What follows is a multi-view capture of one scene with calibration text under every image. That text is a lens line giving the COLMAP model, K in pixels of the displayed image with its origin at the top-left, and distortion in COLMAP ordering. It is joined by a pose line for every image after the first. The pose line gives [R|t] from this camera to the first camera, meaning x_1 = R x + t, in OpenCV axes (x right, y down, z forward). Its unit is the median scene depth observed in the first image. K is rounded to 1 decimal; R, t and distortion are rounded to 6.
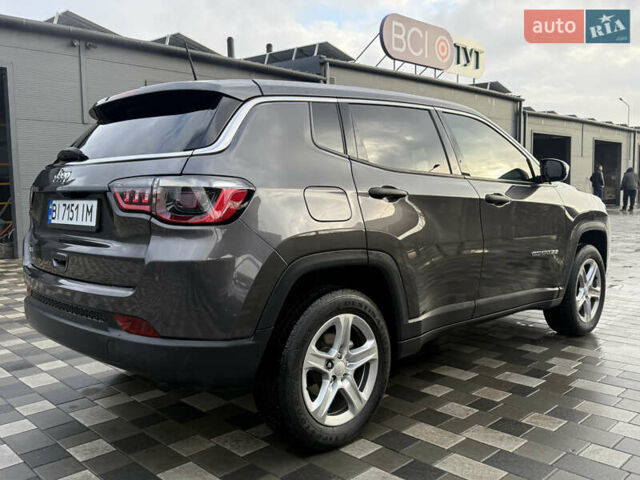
lens RADIAL K [[598.8, 0, 322.5], [0, 598.8, 231.4], [0, 0, 1]] dist [0.093514, -0.163660]
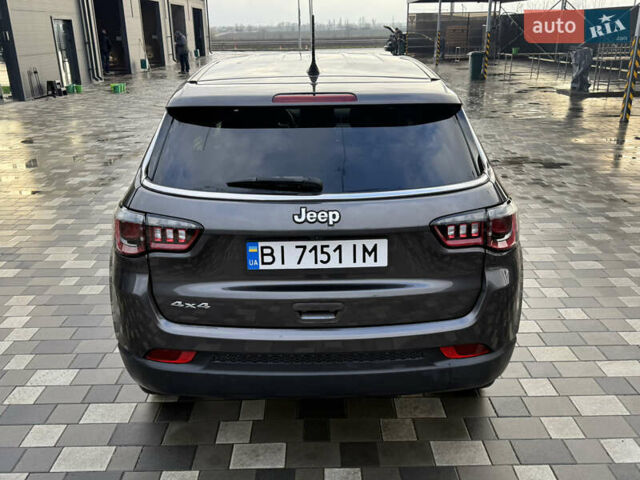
lens RADIAL K [[611.2, 0, 328.1], [0, 611.2, 232.8], [0, 0, 1]] dist [0.014359, 0.002753]
pose [[0.684114, -0.232291, 0.691397, -0.960130], [0.055389, 0.961738, 0.268314, -0.280400], [-0.727269, -0.145261, 0.670804, 0.406112]]
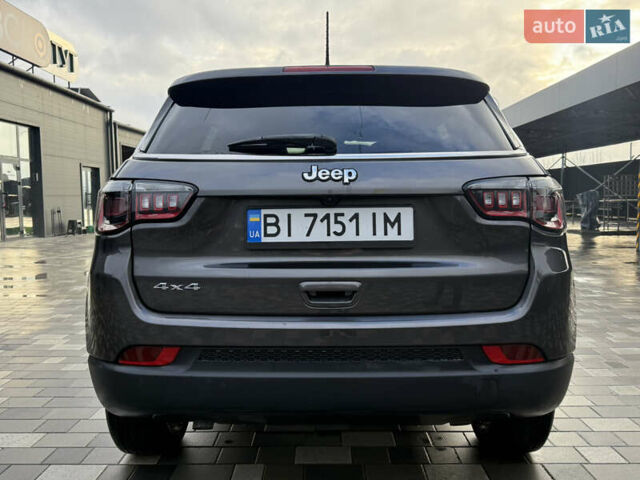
lens RADIAL K [[598.8, 0, 322.5], [0, 598.8, 231.4], [0, 0, 1]] dist [0.093514, -0.163660]
pose [[0.704244, -0.036231, 0.709033, -0.898374], [0.051765, 0.998659, -0.000384, -0.023076], [-0.708068, 0.036974, 0.705175, 0.489538]]
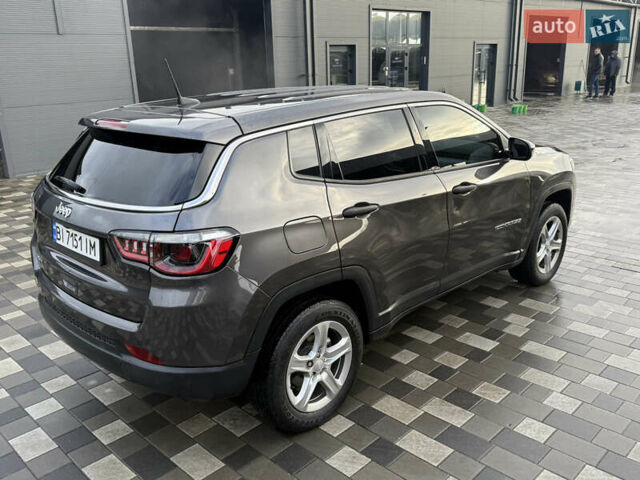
lens RADIAL K [[599.9, 0, 329.0], [0, 599.9, 241.6], [0, 0, 1]] dist [0.157094, -0.314154]
pose [[0.999626, -0.017853, 0.020701, 0.027913], [0.012680, 0.973713, 0.227424, -0.269667], [-0.024217, -0.227077, 0.973576, -0.101927]]
